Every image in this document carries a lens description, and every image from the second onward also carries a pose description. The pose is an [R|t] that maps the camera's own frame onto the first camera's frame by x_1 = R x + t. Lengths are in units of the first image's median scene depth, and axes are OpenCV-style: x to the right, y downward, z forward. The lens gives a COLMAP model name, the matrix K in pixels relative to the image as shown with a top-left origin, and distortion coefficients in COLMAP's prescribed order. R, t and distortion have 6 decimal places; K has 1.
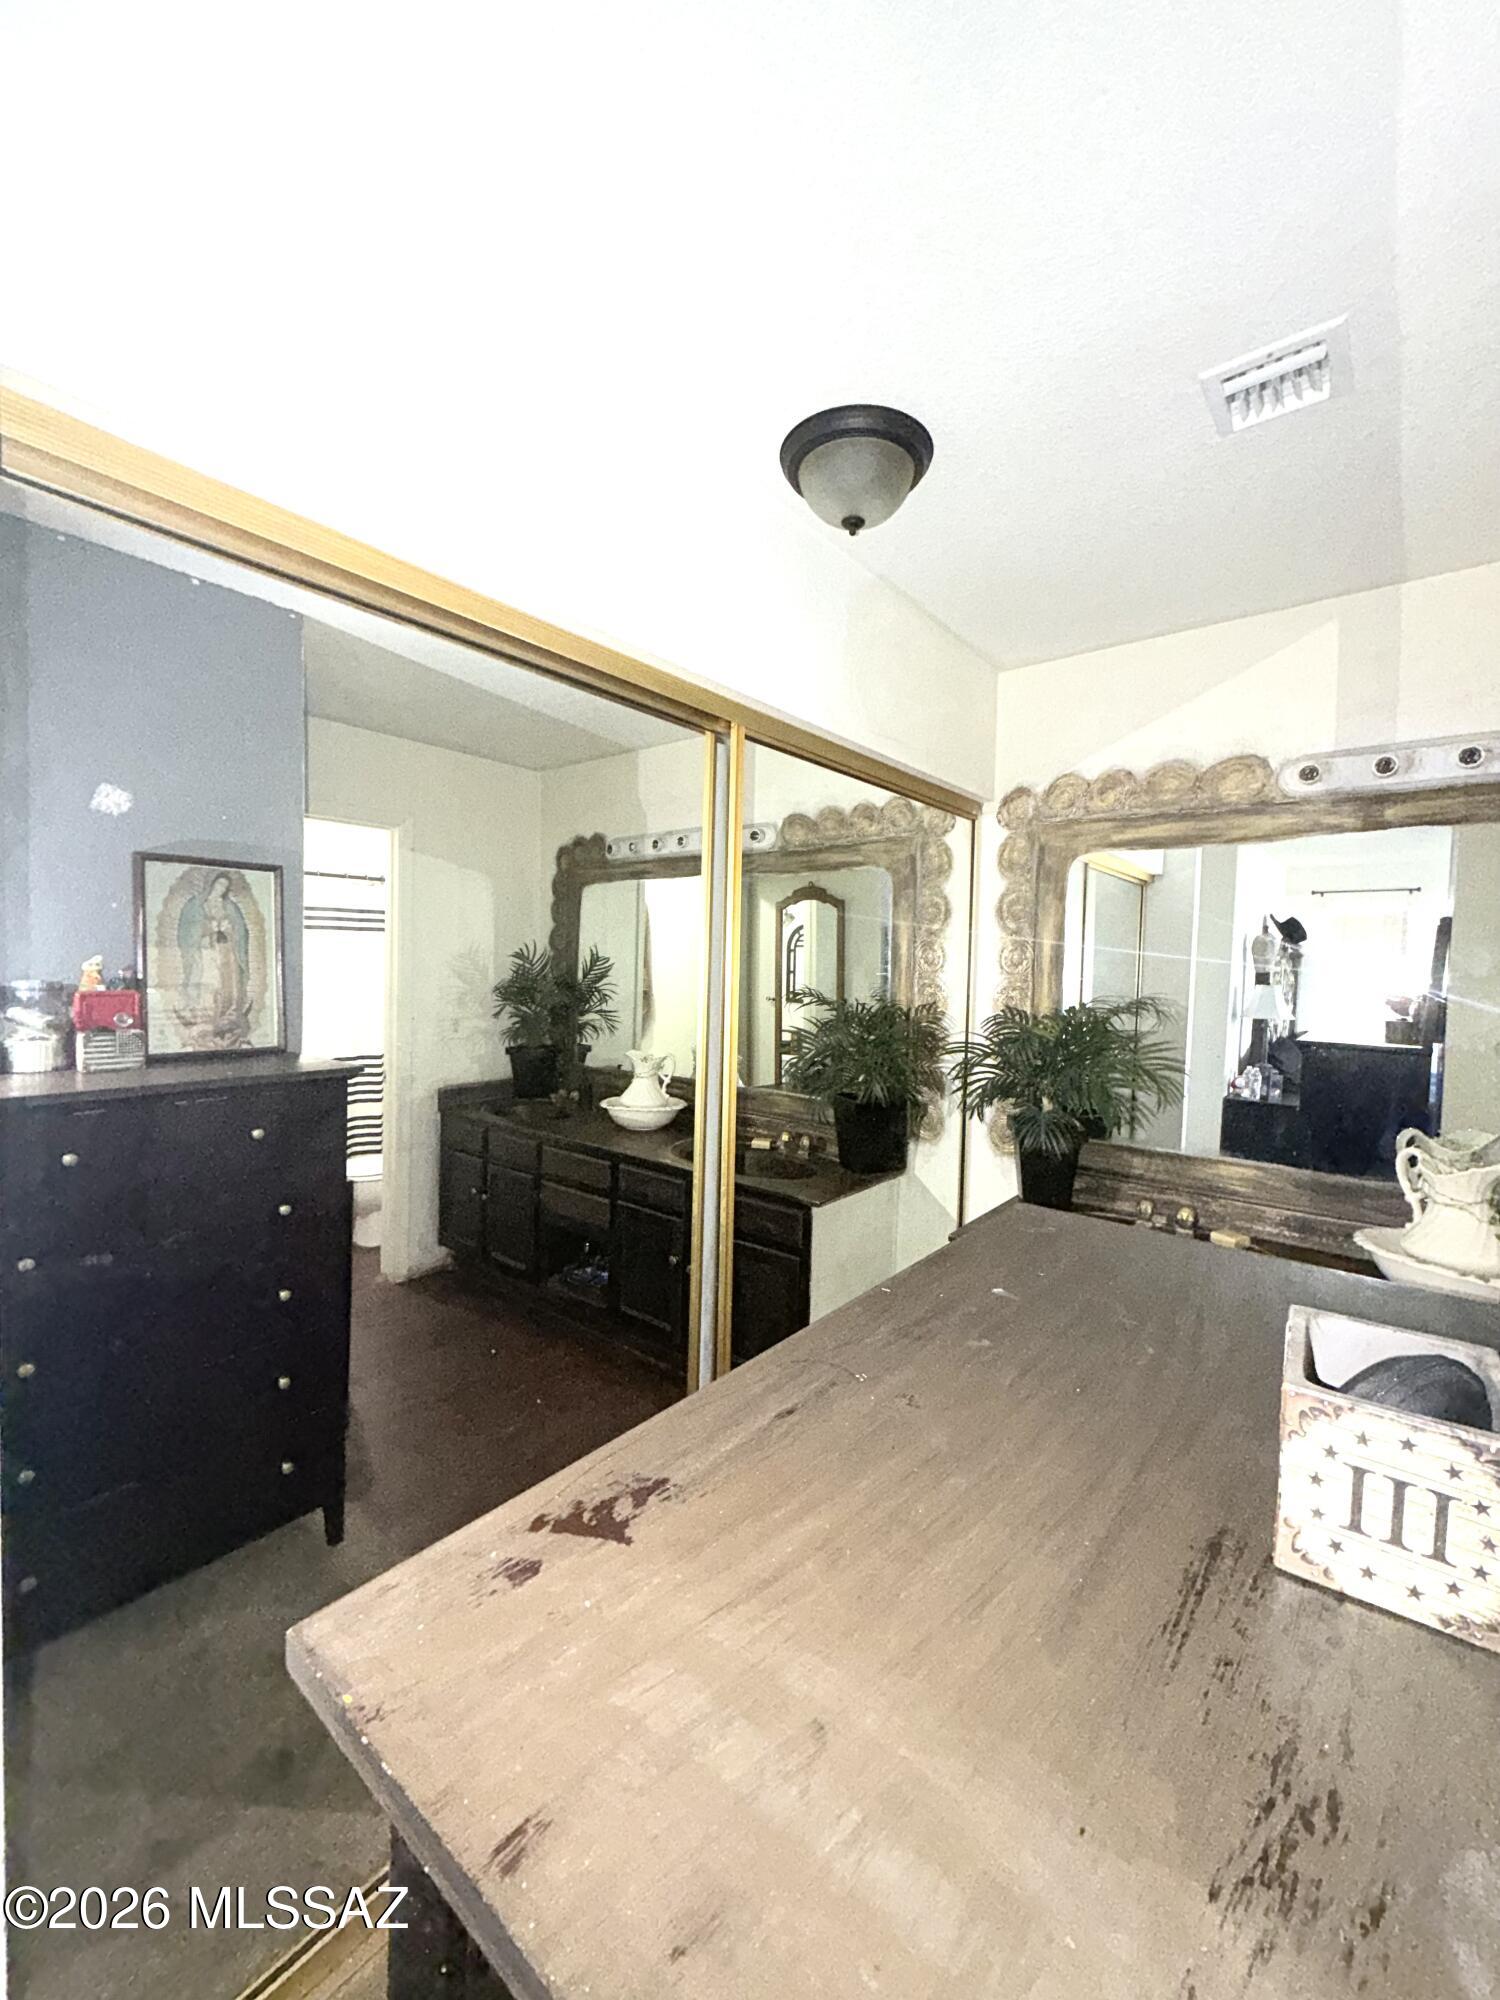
lens RADIAL K [[799.7, 0, 750.0], [0, 799.7, 1000.0], [0, 0, 1]] dist [0.012887, 0.000023]
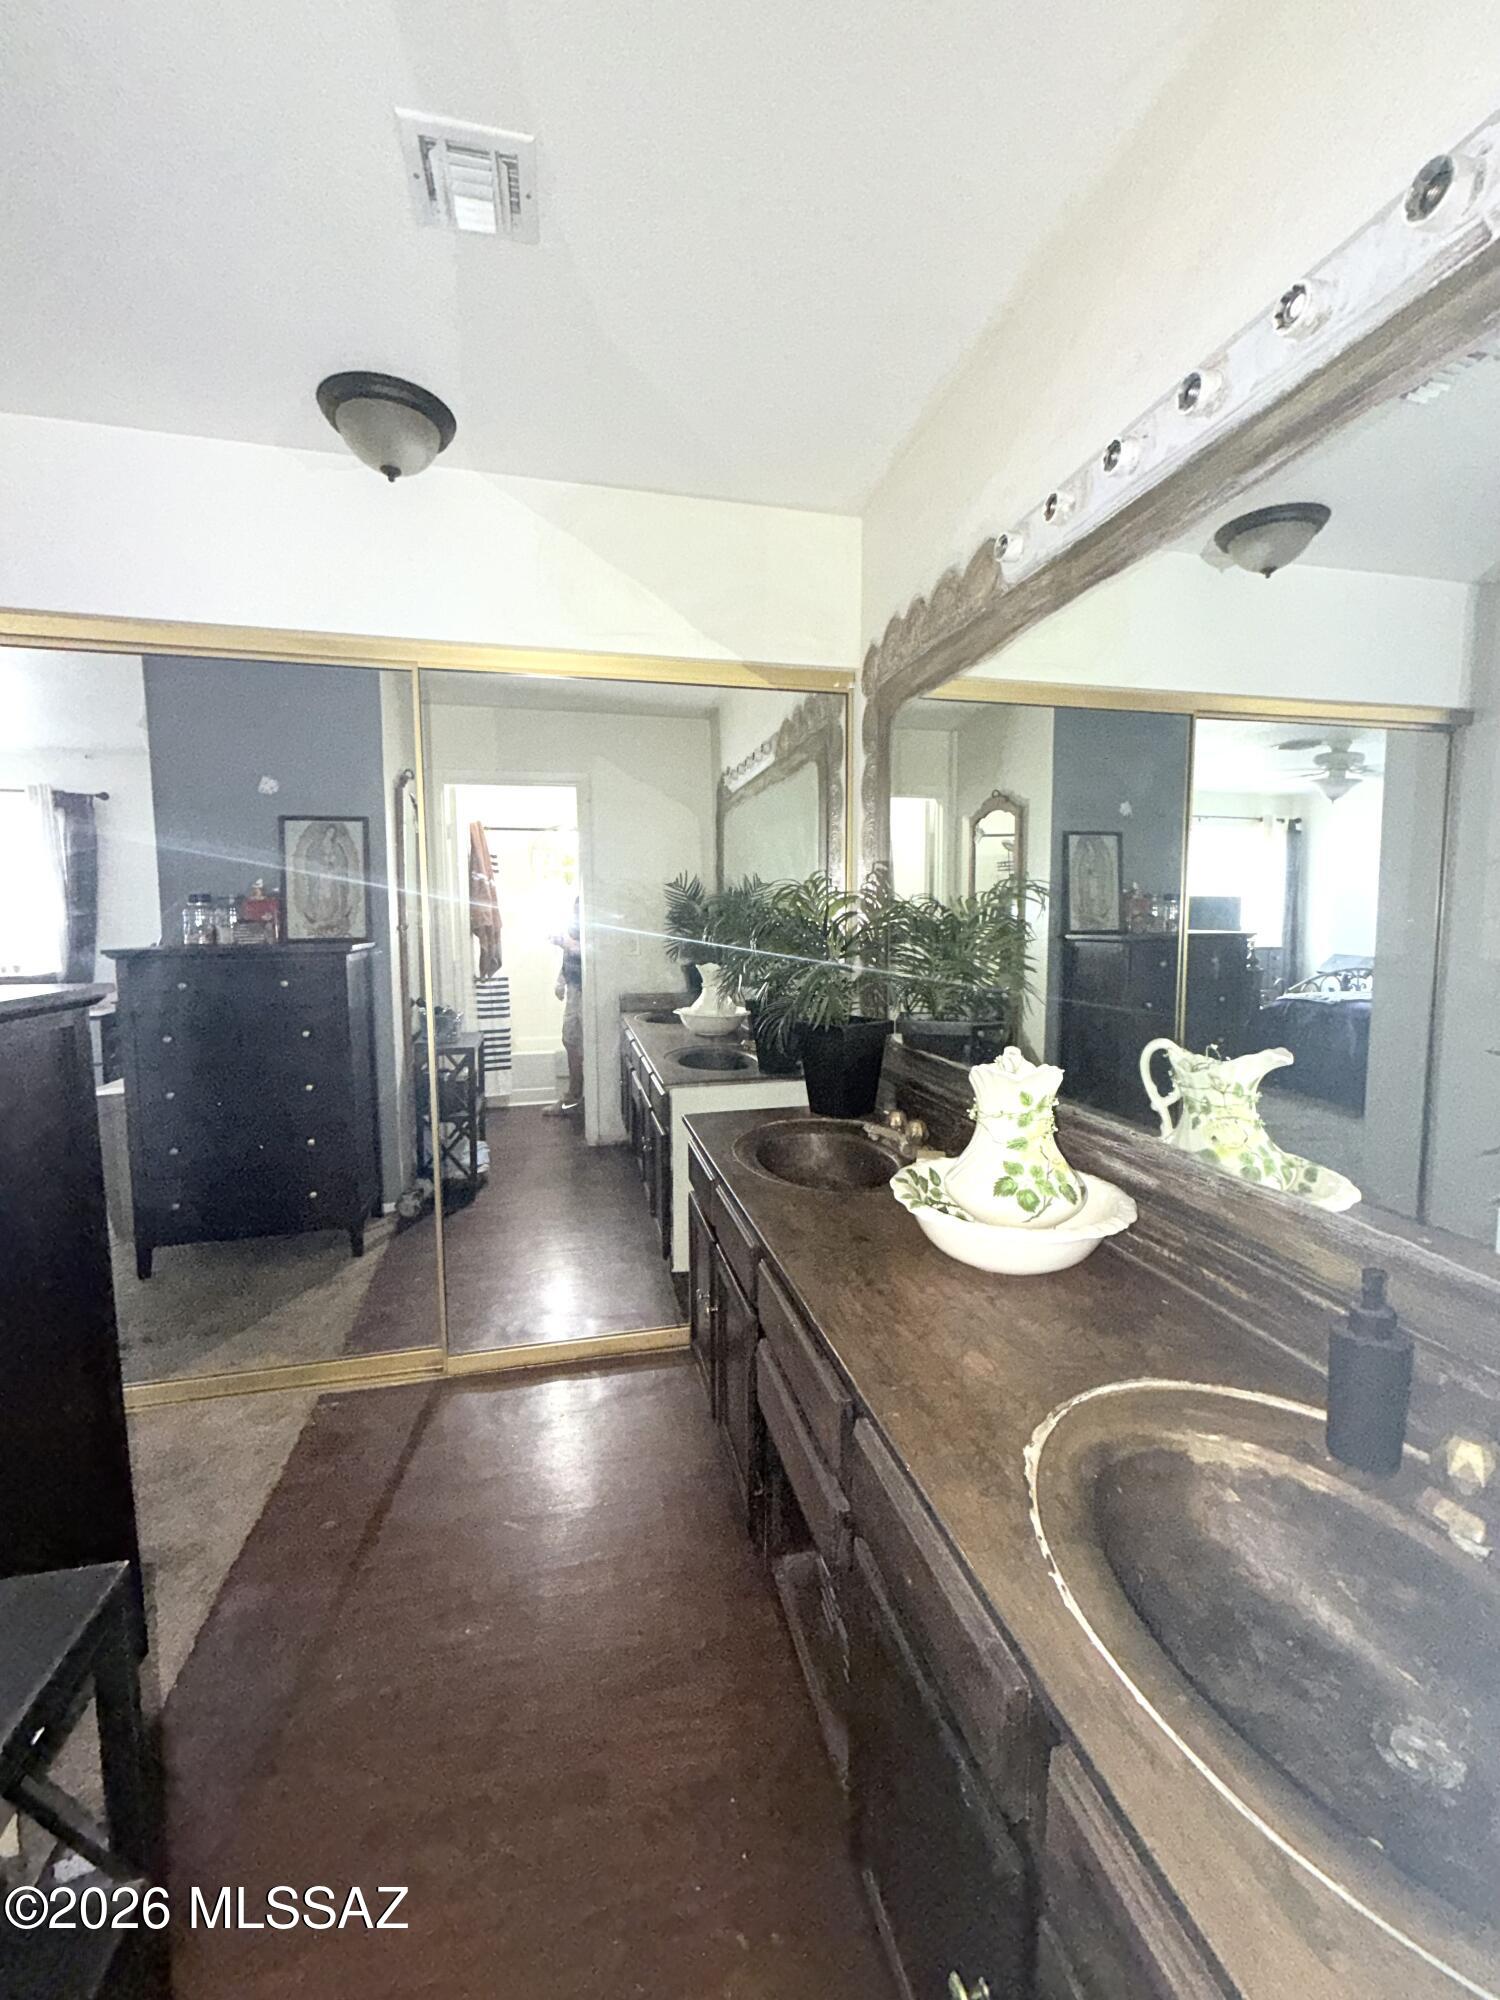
lens RADIAL K [[799.7, 0, 750.0], [0, 799.7, 1000.0], [0, 0, 1]] dist [0.012887, 0.000023]
pose [[0.811639, 0.022480, -0.583727, 0.919663], [0.004547, 0.998986, 0.044794, 0.115469], [0.584142, -0.039010, 0.810714, 0.199050]]
